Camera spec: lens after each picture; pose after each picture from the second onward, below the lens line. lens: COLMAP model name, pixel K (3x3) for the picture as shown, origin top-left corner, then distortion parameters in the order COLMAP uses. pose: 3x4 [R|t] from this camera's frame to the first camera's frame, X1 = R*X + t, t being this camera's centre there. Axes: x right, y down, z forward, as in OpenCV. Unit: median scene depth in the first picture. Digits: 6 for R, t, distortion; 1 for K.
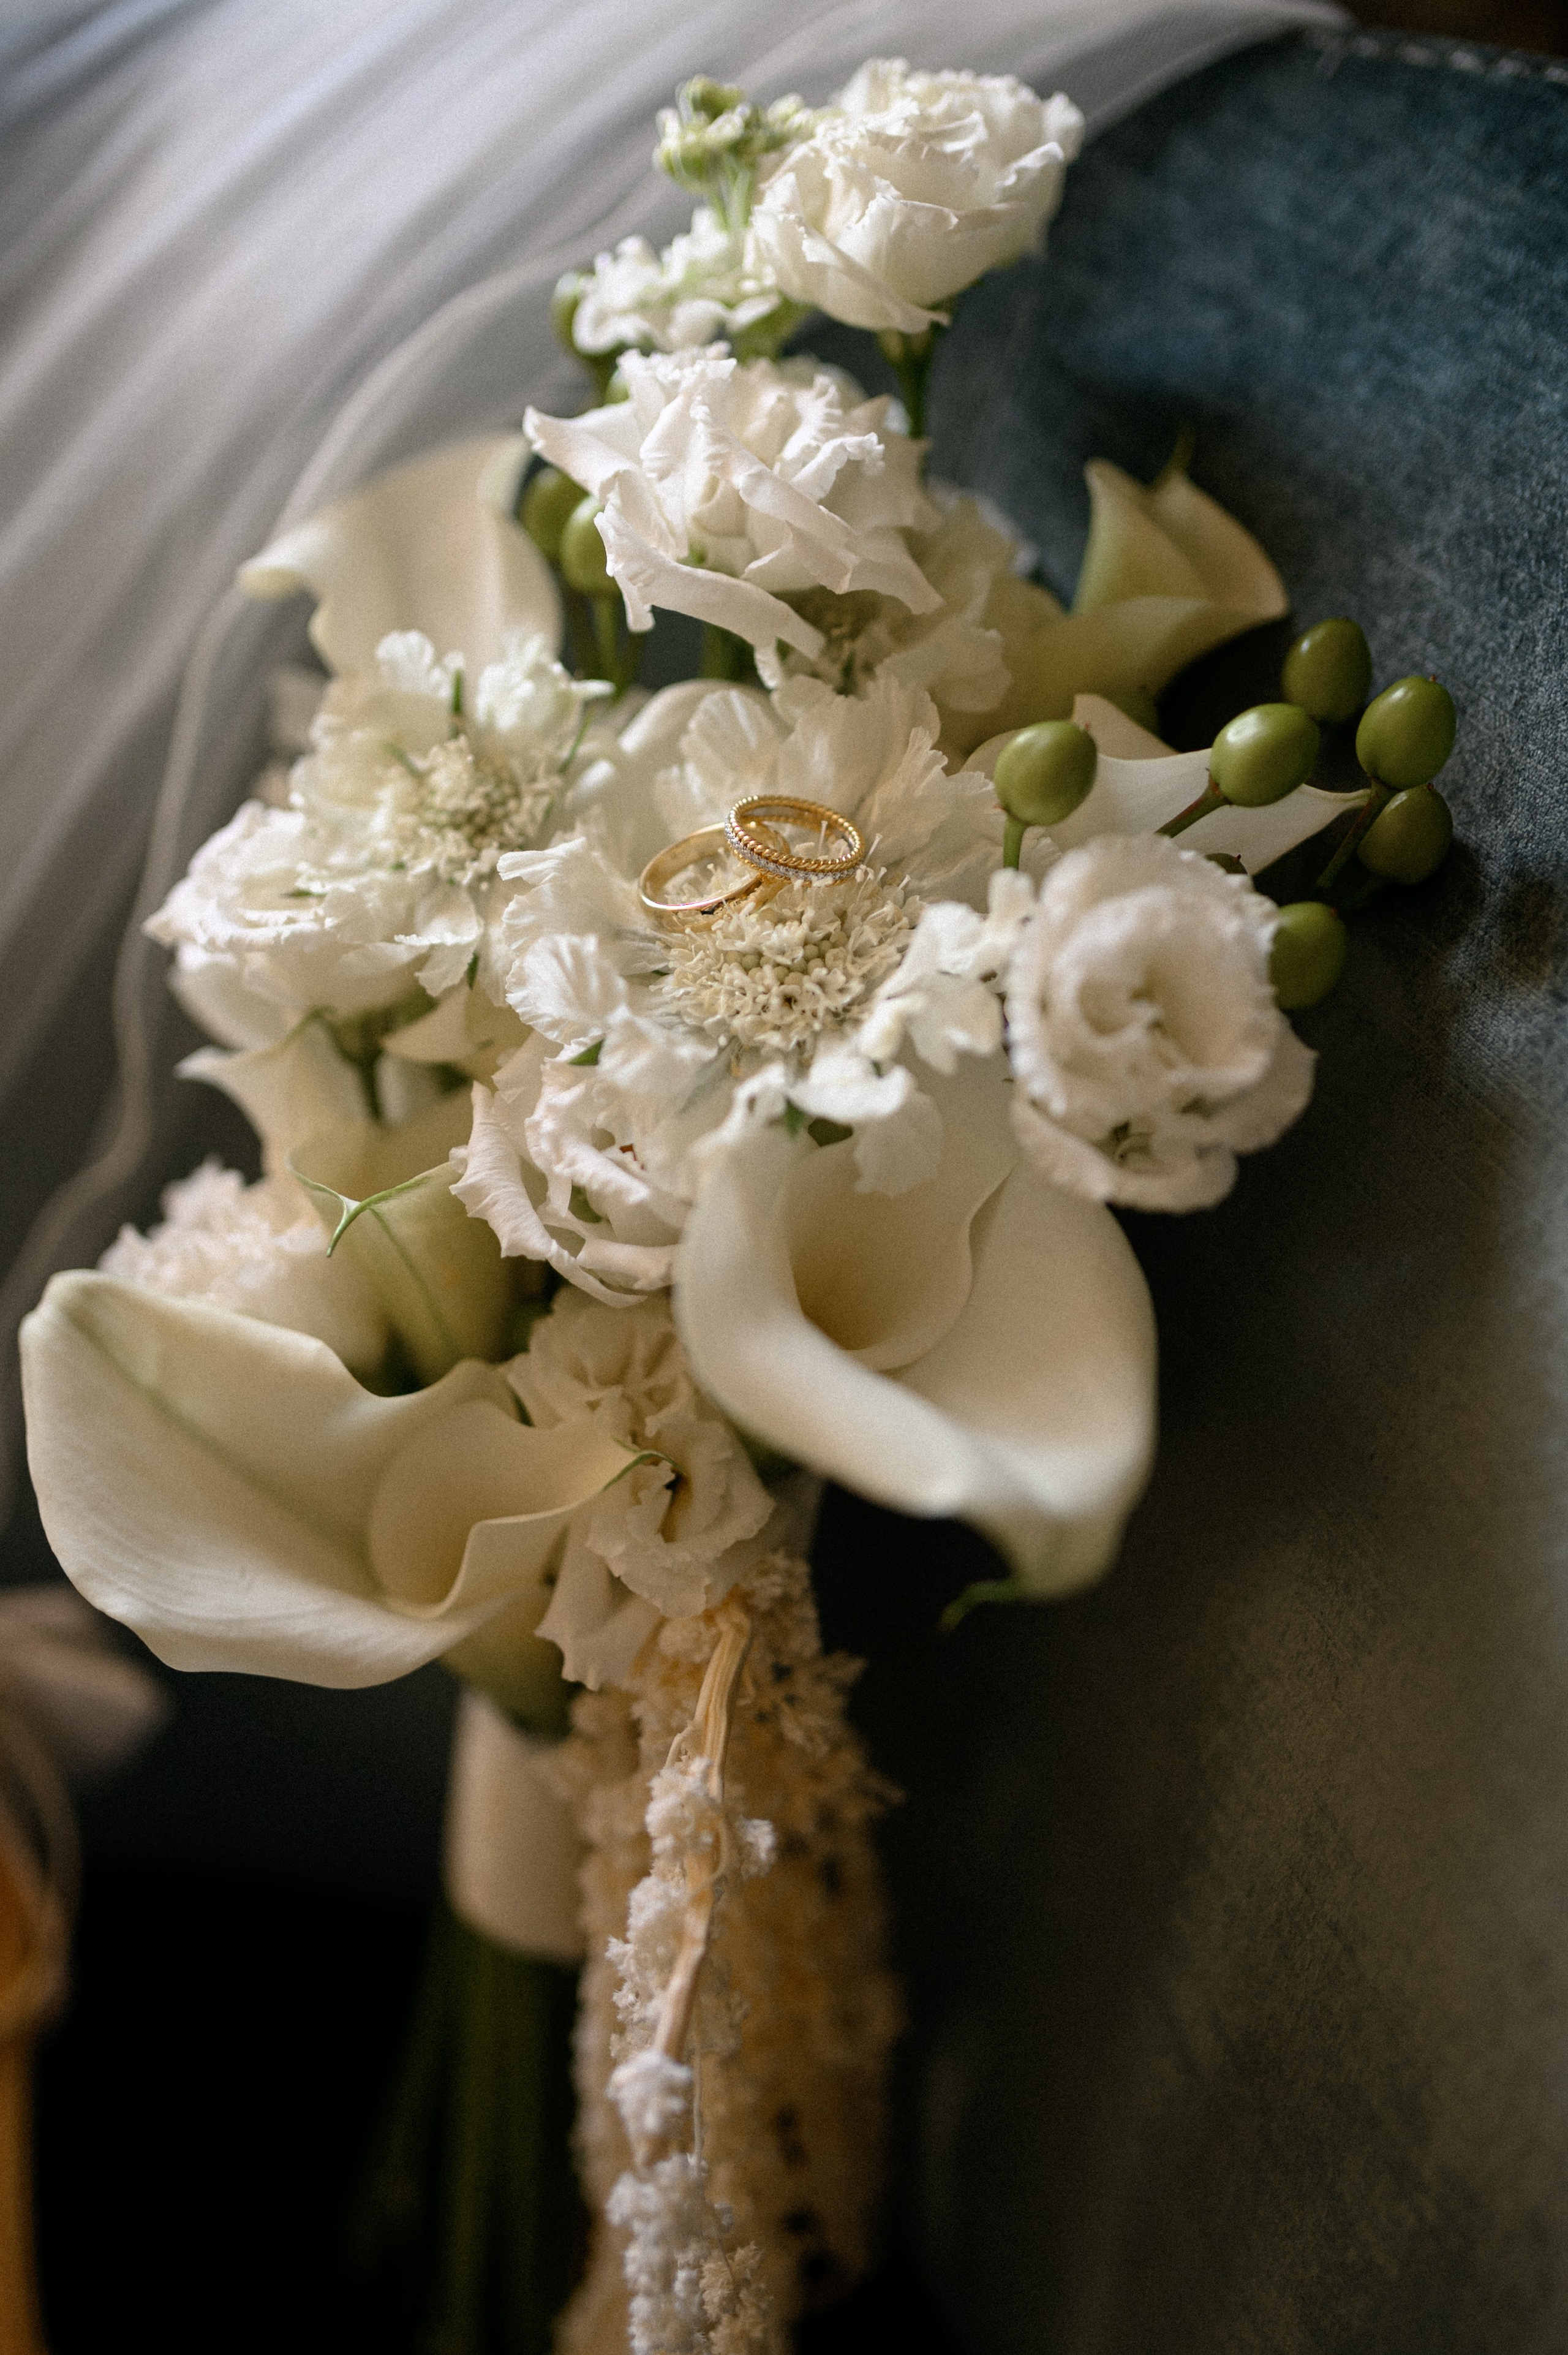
lens RADIAL K [[2477.6, 0, 784.0], [0, 2477.6, 1177.5], [0, 0, 1]] dist [-0.075066, 0.021234]
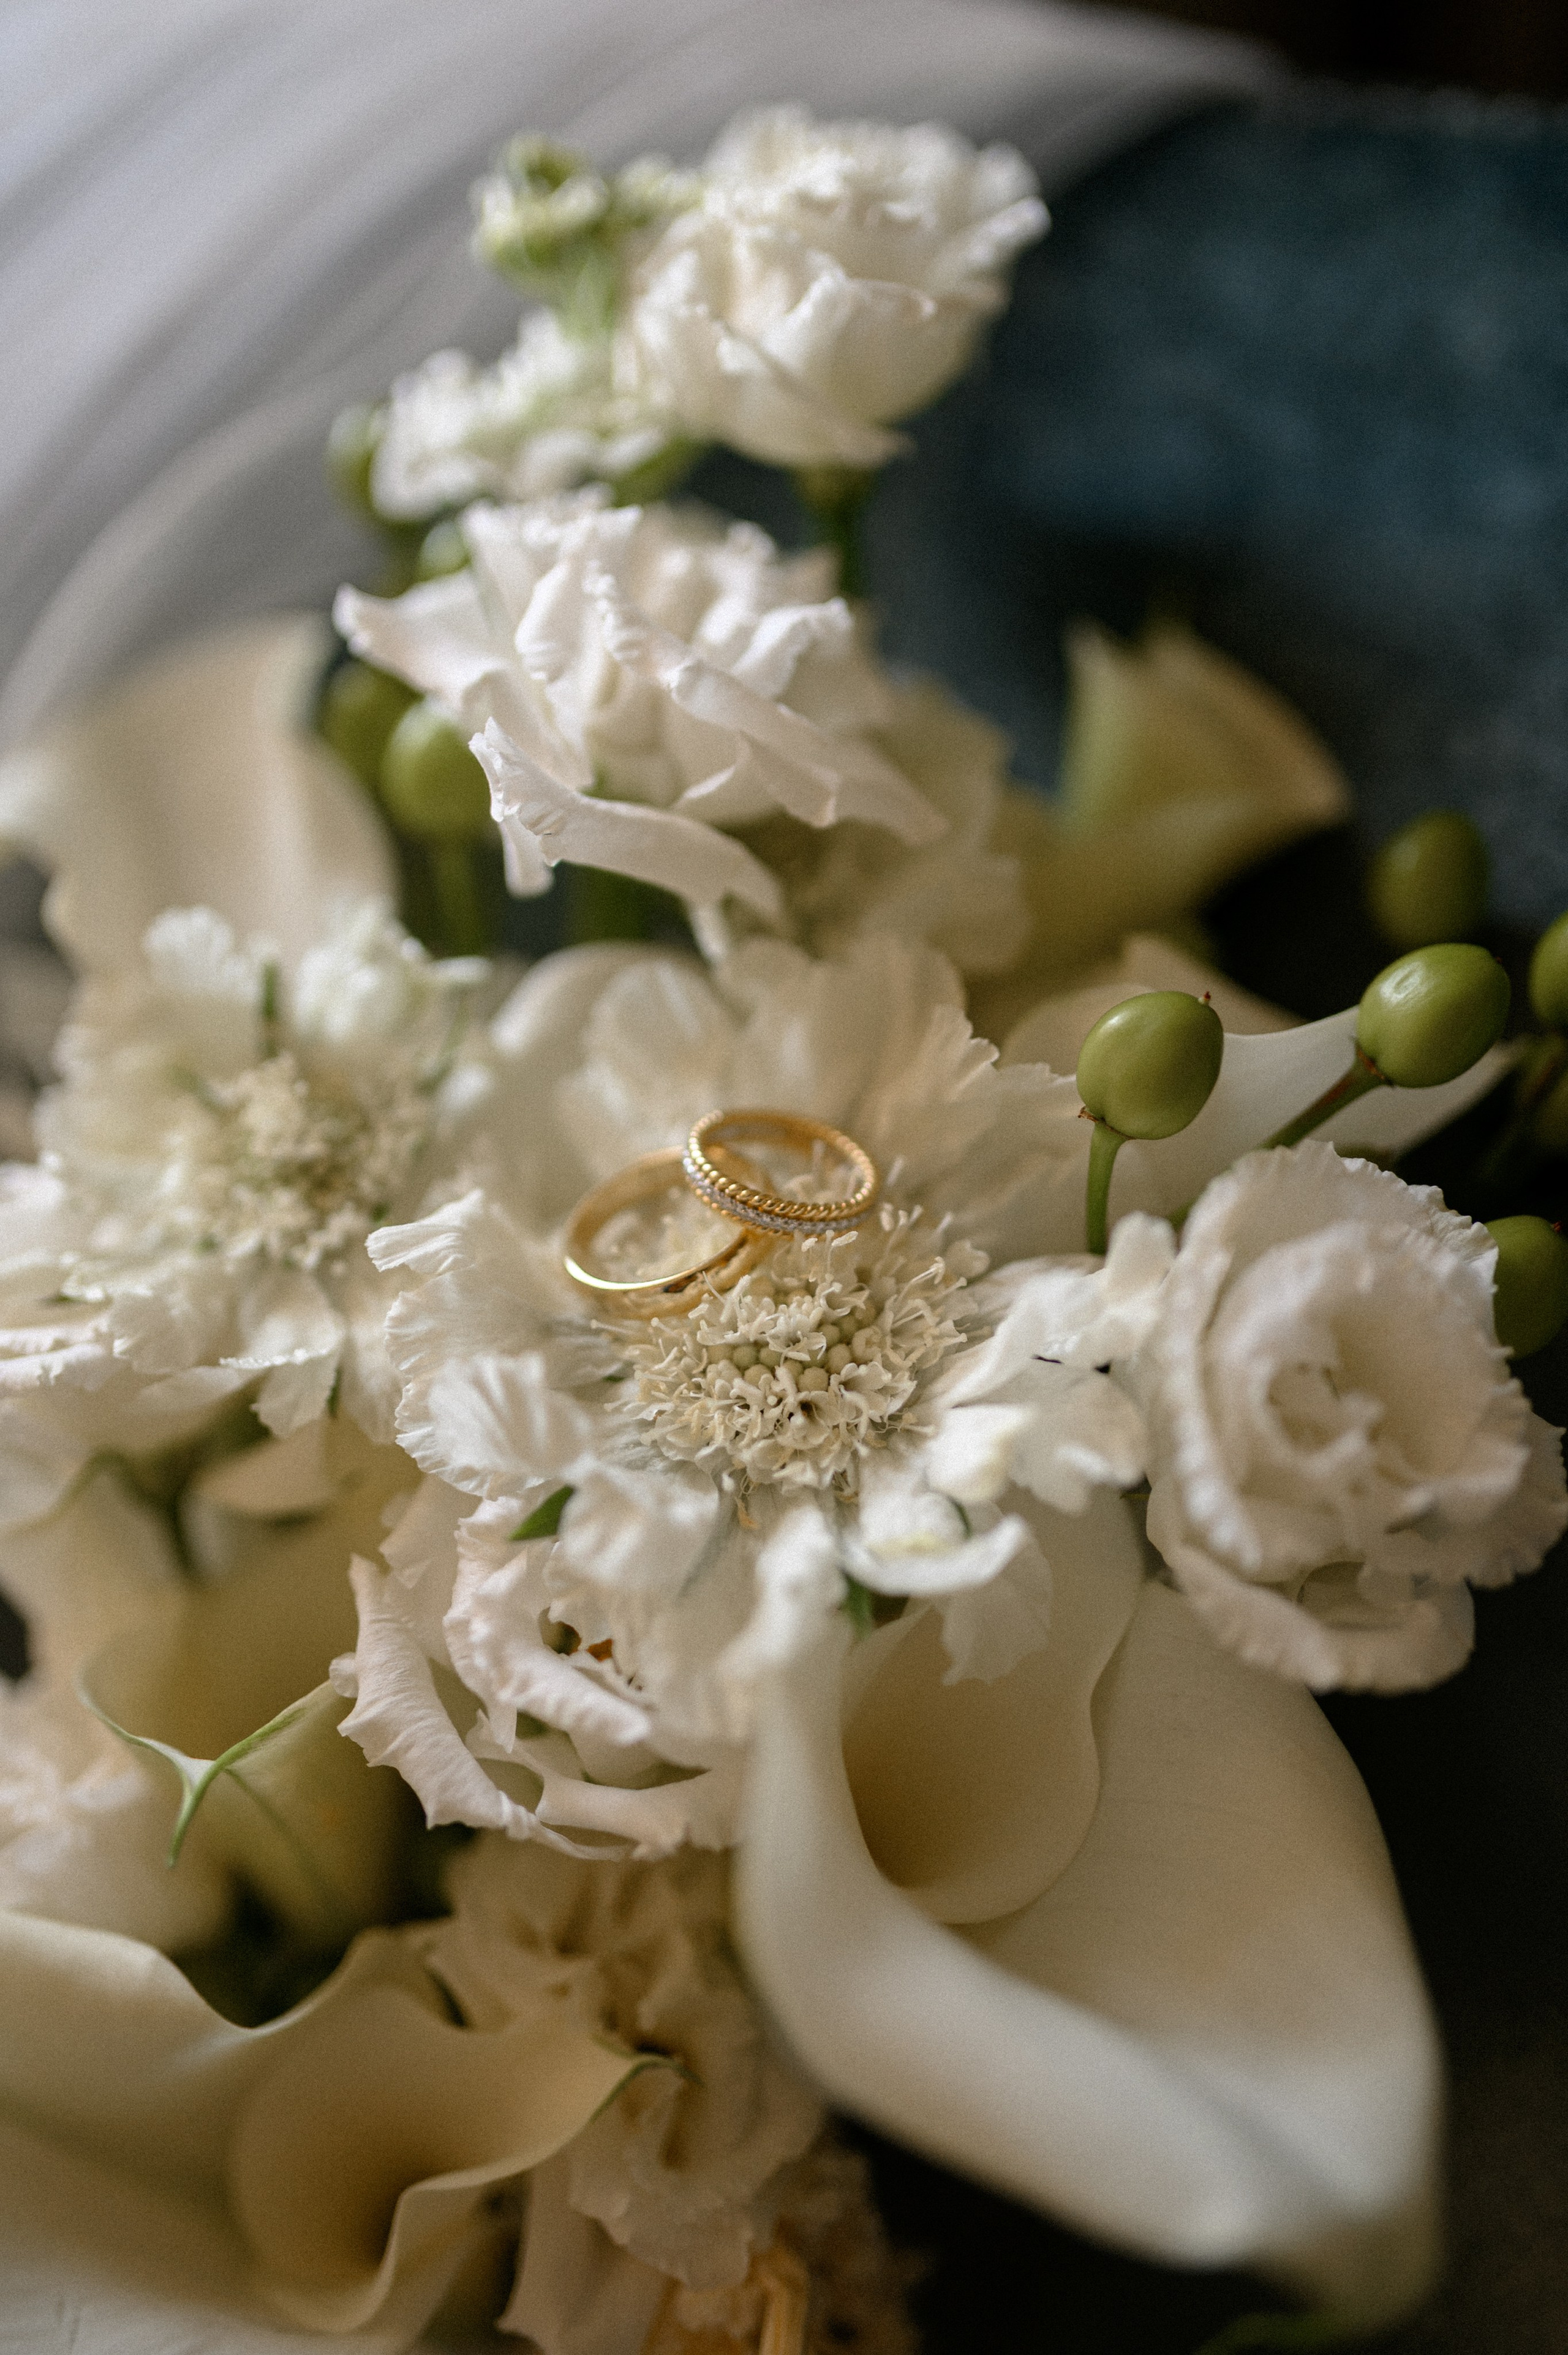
lens RADIAL K [[2375.7, 0, 784.0], [0, 2375.7, 1177.5], [0, 0, 1]] dist [-0.087661, 0.190784]
pose [[0.986163, -0.081899, 0.144139, -0.092109], [0.089400, 0.994917, -0.046344, -0.101825], [-0.139611, 0.058589, 0.988472, 0.320094]]
